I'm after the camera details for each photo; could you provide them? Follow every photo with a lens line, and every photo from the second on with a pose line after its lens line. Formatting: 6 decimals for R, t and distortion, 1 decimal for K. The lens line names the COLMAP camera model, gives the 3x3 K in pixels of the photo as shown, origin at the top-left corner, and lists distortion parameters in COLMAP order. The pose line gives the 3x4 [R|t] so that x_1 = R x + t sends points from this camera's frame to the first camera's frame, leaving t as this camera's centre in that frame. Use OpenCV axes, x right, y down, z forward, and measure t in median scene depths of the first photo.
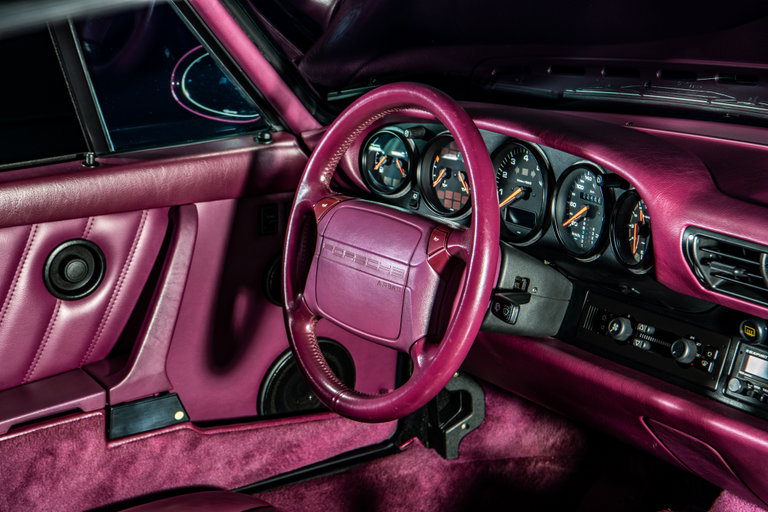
lens RADIAL K [[1500.1, 0, 384.0], [0, 1500.1, 256.0], [0, 0, 1]] dist [0.309202, 0.213164]
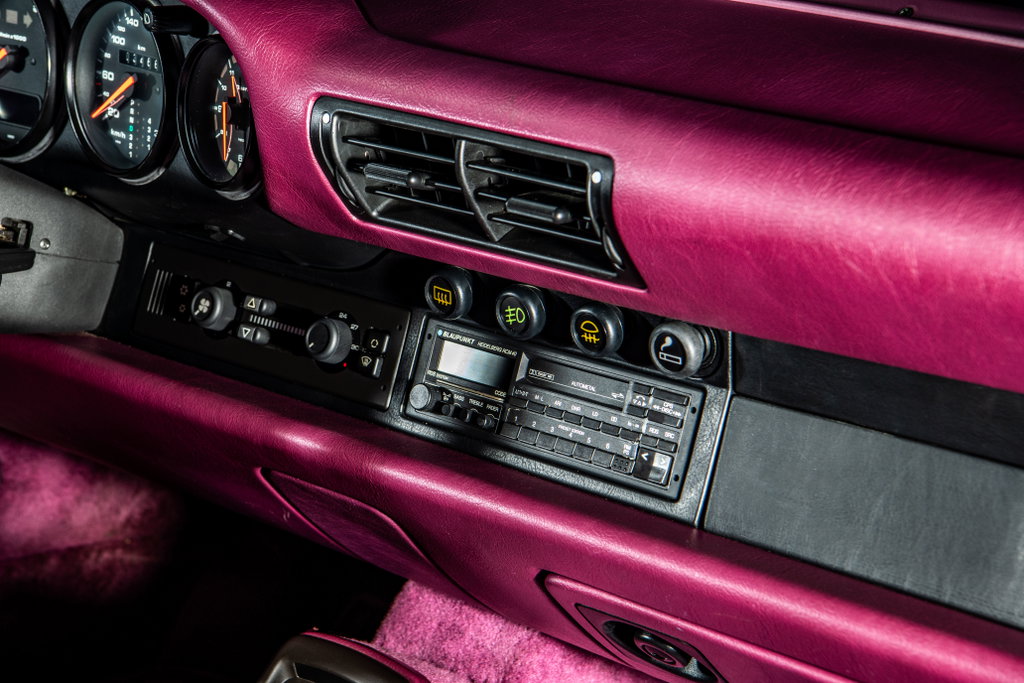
lens RADIAL K [[2000.1, 0, 512.0], [0, 2000.1, 341.5], [0, 0, 1]] dist [0.309202, 0.213164]
pose [[0.961665, -0.062912, 0.266912, 0.069963], [0.048166, 0.996948, 0.061444, 0.022057], [-0.269963, -0.046233, 0.961760, 0.299017]]
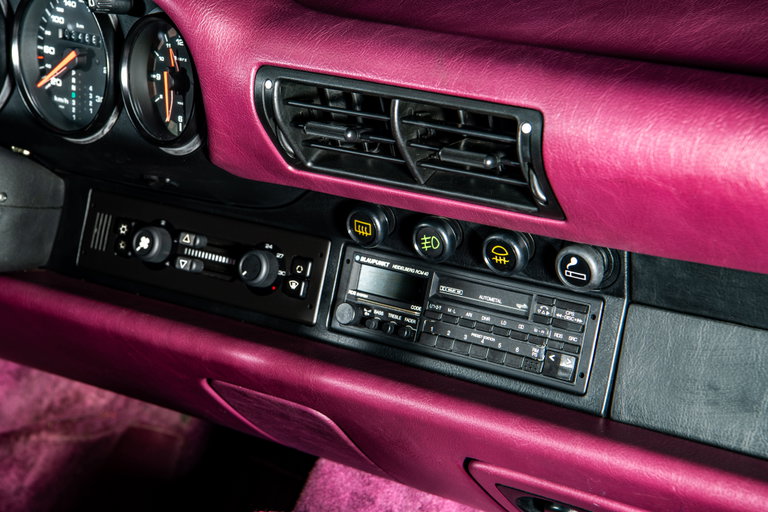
lens RADIAL K [[1500.1, 0, 384.0], [0, 1500.1, 256.0], [0, 0, 1]] dist [0.309202, 0.213164]
pose [[0.931645, -0.125045, 0.341177, 0.031972], [0.097216, 0.990471, 0.097552, 0.000817], [-0.350124, -0.057716, 0.934923, 0.394193]]
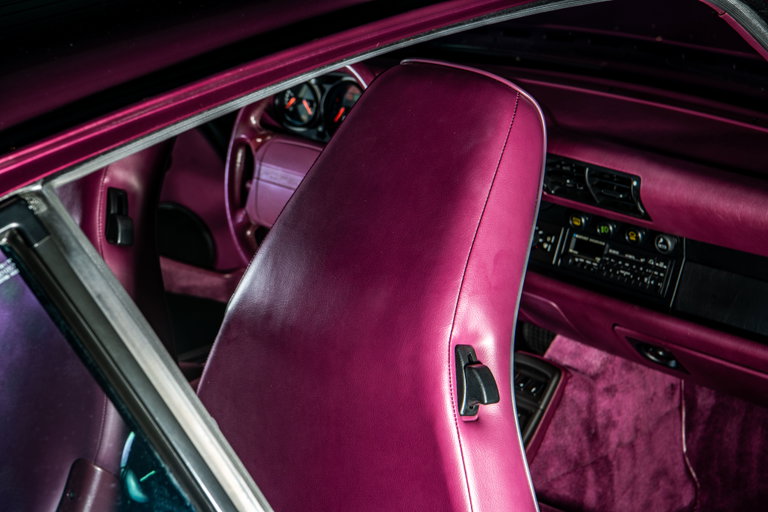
lens RADIAL K [[1500.1, 0, 384.0], [0, 1500.1, 256.0], [0, 0, 1]] dist [0.309202, 0.213164]
pose [[0.990372, -0.046808, 0.130278, -0.119039], [0.037999, 0.996872, 0.069300, -0.022256], [-0.133114, -0.063682, 0.989053, -0.357997]]
